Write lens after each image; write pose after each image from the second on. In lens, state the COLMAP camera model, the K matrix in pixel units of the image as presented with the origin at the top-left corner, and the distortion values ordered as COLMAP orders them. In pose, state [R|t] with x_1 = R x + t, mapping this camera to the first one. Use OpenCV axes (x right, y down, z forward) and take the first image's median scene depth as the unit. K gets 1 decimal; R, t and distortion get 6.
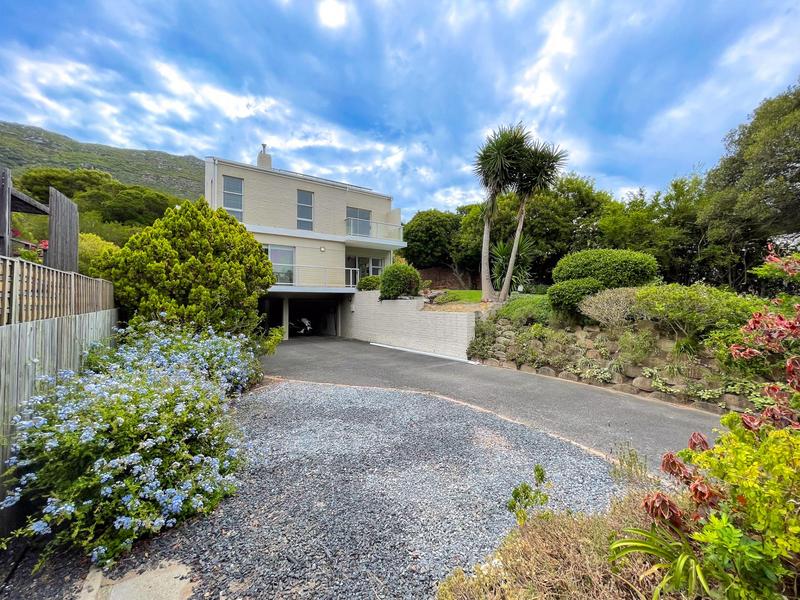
lens RADIAL K [[325.2, 0, 403.0], [0, 325.2, 296.7], [0, 0, 1]] dist [-0.003081, 0.001144]
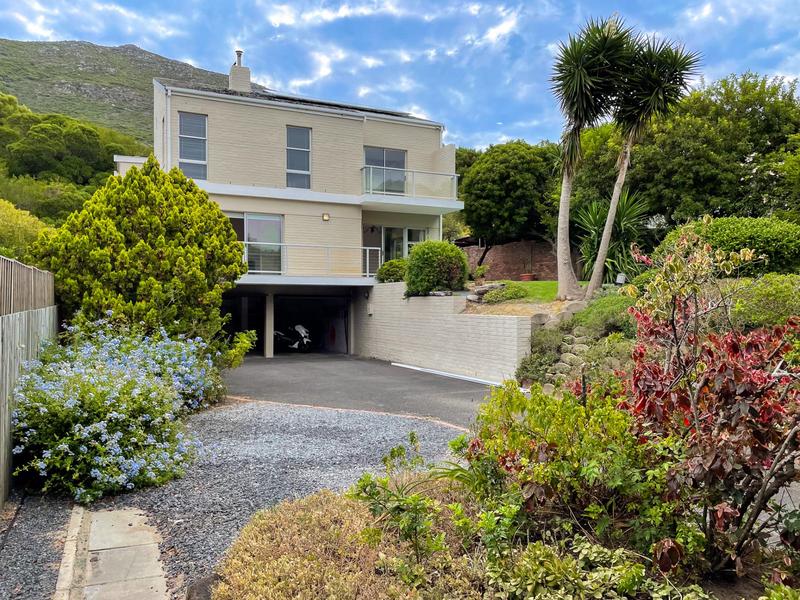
lens RADIAL K [[602.4, 0, 393.6], [0, 602.4, 300.3], [0, 0, 1]] dist [0.080236, -0.098042]
pose [[0.985081, 0.004204, -0.172039, 0.160062], [-0.001664, 0.999887, 0.014910, -0.001017], [0.172082, -0.014401, 0.984977, -0.267738]]
